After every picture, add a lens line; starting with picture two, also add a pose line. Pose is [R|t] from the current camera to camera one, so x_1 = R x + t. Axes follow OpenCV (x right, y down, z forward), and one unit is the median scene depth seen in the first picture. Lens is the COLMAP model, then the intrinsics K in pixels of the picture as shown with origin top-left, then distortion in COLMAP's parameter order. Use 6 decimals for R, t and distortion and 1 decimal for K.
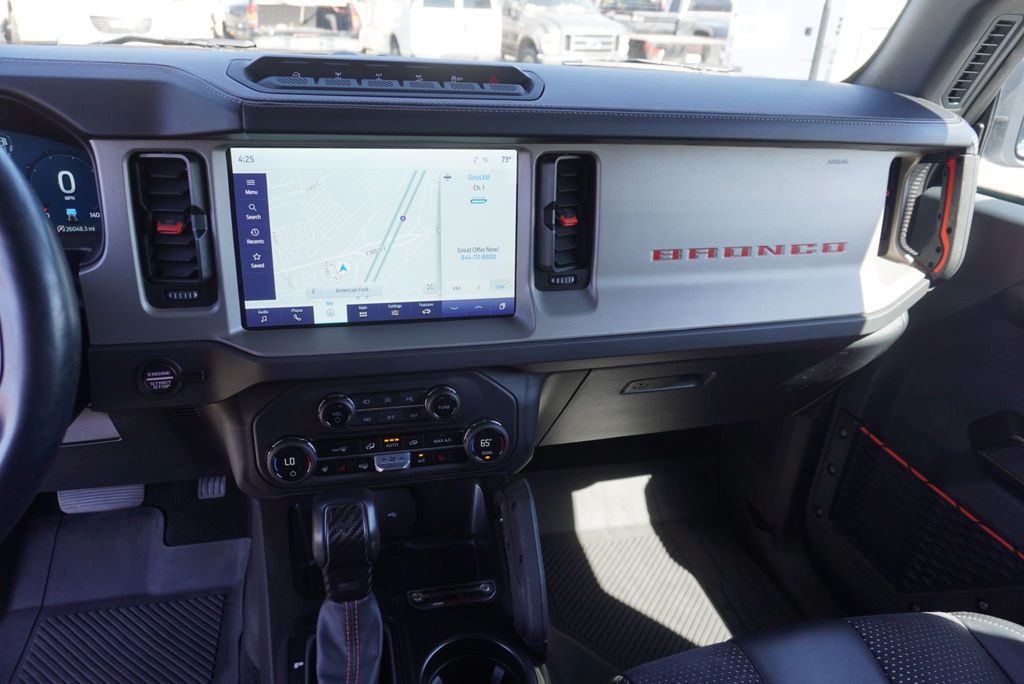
lens RADIAL K [[691.8, 0, 504.6], [0, 691.8, 342.0], [0, 0, 1]] dist [-0.028741, 0.028586]
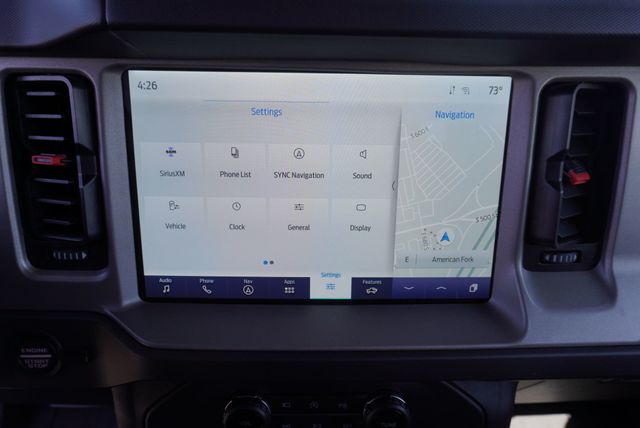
lens RADIAL K [[432.3, 0, 319.6], [0, 432.3, 213.8], [0, 0, 1]] dist [-0.028741, 0.028586]
pose [[0.975890, 0.048542, -0.212797, -0.072484], [-0.063669, 0.995864, -0.064818, -0.093664], [0.208771, 0.076804, 0.974944, 0.522436]]
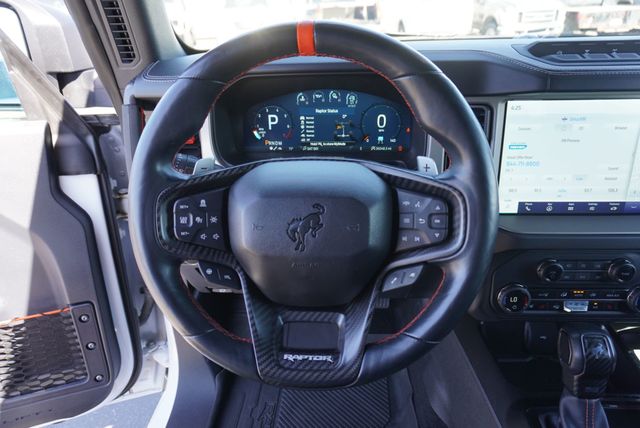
lens RADIAL K [[432.3, 0, 318.7], [0, 432.3, 216.2], [0, 0, 1]] dist [-0.028741, 0.028586]
pose [[0.954895, 0.059705, -0.290879, -0.451725], [-0.057478, 0.998215, 0.016204, -0.005826], [0.291328, 0.001246, 0.956623, -0.067531]]
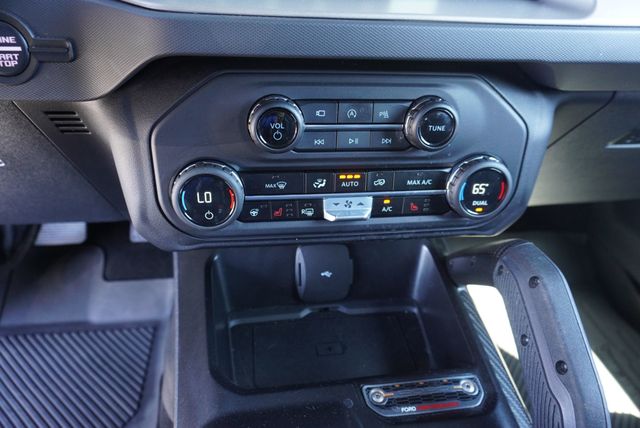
lens RADIAL K [[432.3, 0, 315.9], [0, 432.3, 208.9], [0, 0, 1]] dist [-0.028741, 0.028586]
pose [[0.995509, 0.054574, -0.077354, -0.165160], [-0.044455, 0.990908, 0.126986, 0.122968], [0.083581, -0.122977, 0.988884, 0.573908]]
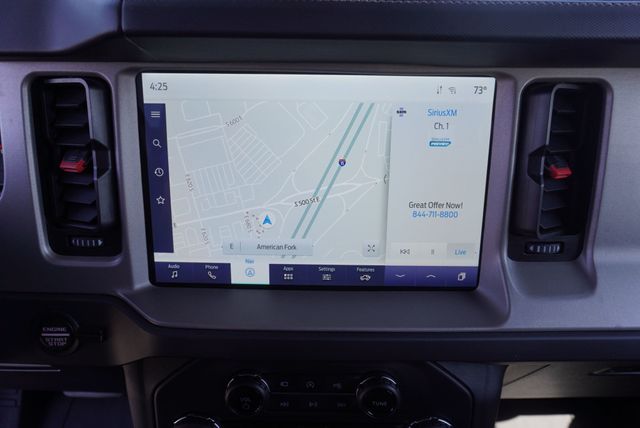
lens RADIAL K [[432.3, 0, 319.1], [0, 432.3, 213.5], [0, 0, 1]] dist [-0.028741, 0.028586]
pose [[0.968969, 0.051666, -0.241724, -0.047090], [-0.071342, 0.994750, -0.073362, -0.078208], [0.236665, 0.088330, 0.967568, 0.493820]]
